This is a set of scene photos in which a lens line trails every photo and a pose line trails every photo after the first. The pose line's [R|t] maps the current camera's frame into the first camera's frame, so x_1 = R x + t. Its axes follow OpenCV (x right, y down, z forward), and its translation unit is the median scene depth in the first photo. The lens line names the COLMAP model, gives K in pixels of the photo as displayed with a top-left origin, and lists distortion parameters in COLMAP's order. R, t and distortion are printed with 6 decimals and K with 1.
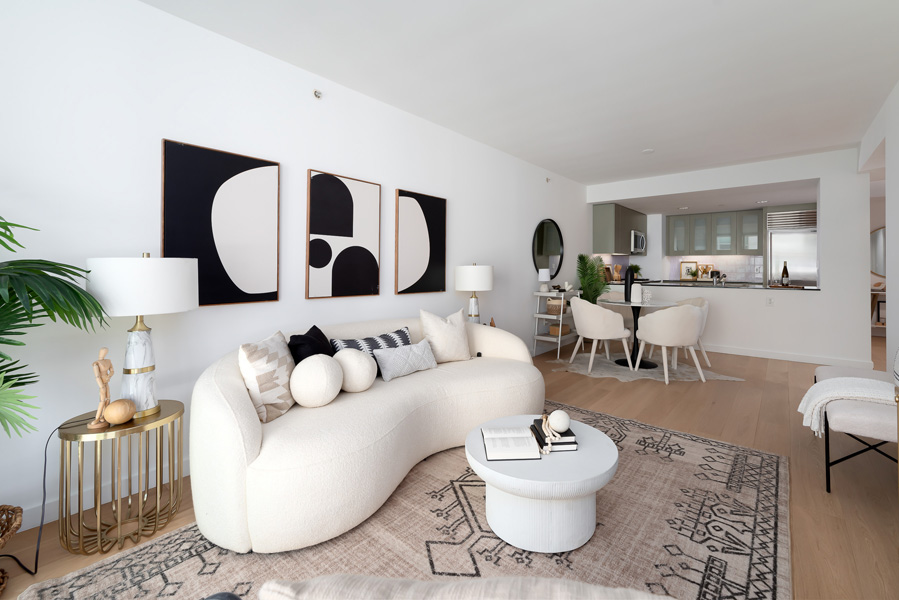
lens RADIAL K [[385.3, 0, 475.9], [0, 385.3, 268.0], [0, 0, 1]] dist [0.001371, 0.000369]
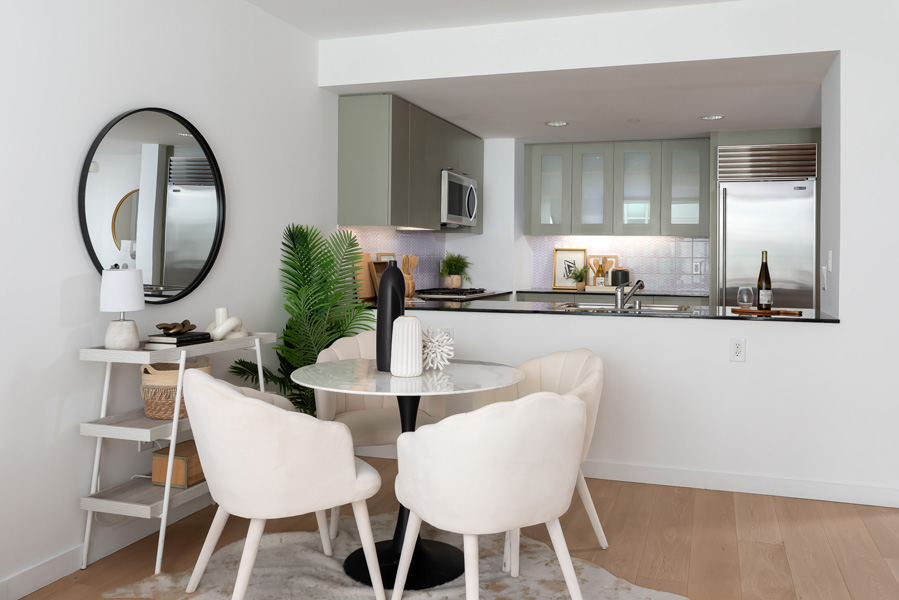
lens RADIAL K [[725.1, 0, 449.5], [0, 725.1, 300.0], [0, 0, 1]] dist [-0.132358, 0.001134]
pose [[0.946914, -0.014871, 0.321143, 0.288134], [-0.003840, 0.998335, 0.057550, -0.009212], [-0.321465, -0.055728, 0.945280, 0.478914]]
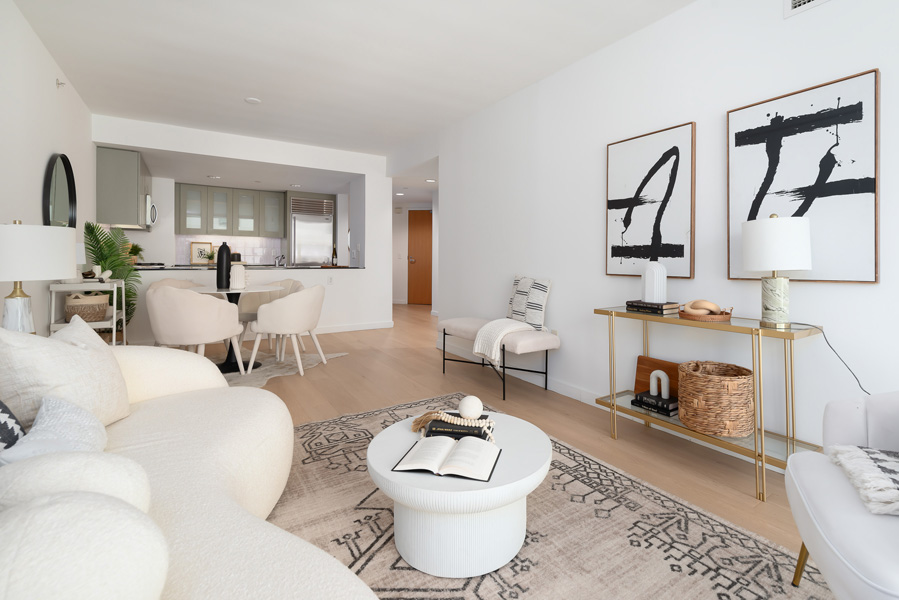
lens RADIAL K [[425.1, 0, 480.4], [0, 425.1, 259.3], [0, 0, 1]] dist [0.002014, 0.000218]
pose [[0.290270, -0.000804, 0.956944, -0.303428], [-0.007414, 0.999968, 0.003089, 0.025762], [-0.956916, -0.007992, 0.290255, 0.306169]]
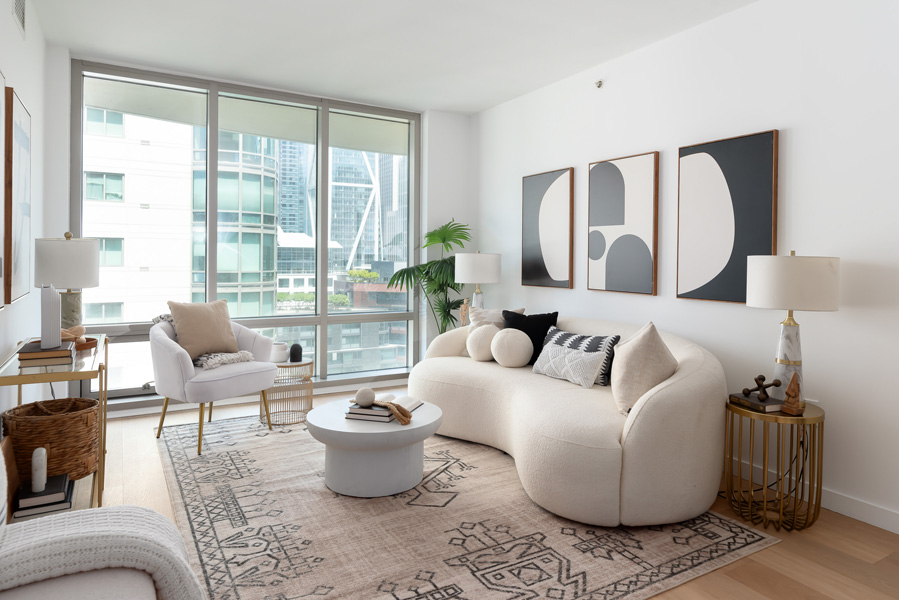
lens RADIAL K [[573.5, 0, 493.4], [0, 573.5, 266.3], [0, 0, 1]] dist [0.001803, -0.001754]
pose [[-0.308896, 0.007669, -0.951065, 0.717379], [-0.010108, 0.999885, 0.011346, 0.001579], [0.951042, 0.013119, -0.308783, 0.802534]]
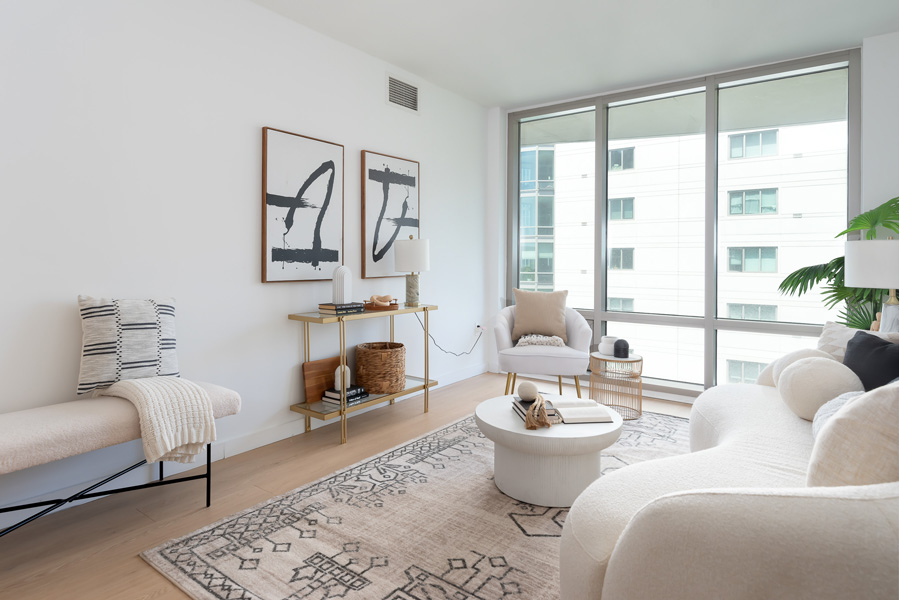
lens RADIAL K [[520.9, 0, 444.8], [0, 520.9, 258.4], [0, 0, 1]] dist [-0.004683, -0.001224]
pose [[-0.999268, -0.007162, -0.037589, 0.216044], [-0.006852, 0.999942, -0.008356, 0.023045], [0.037647, -0.008092, -0.999258, 1.045943]]
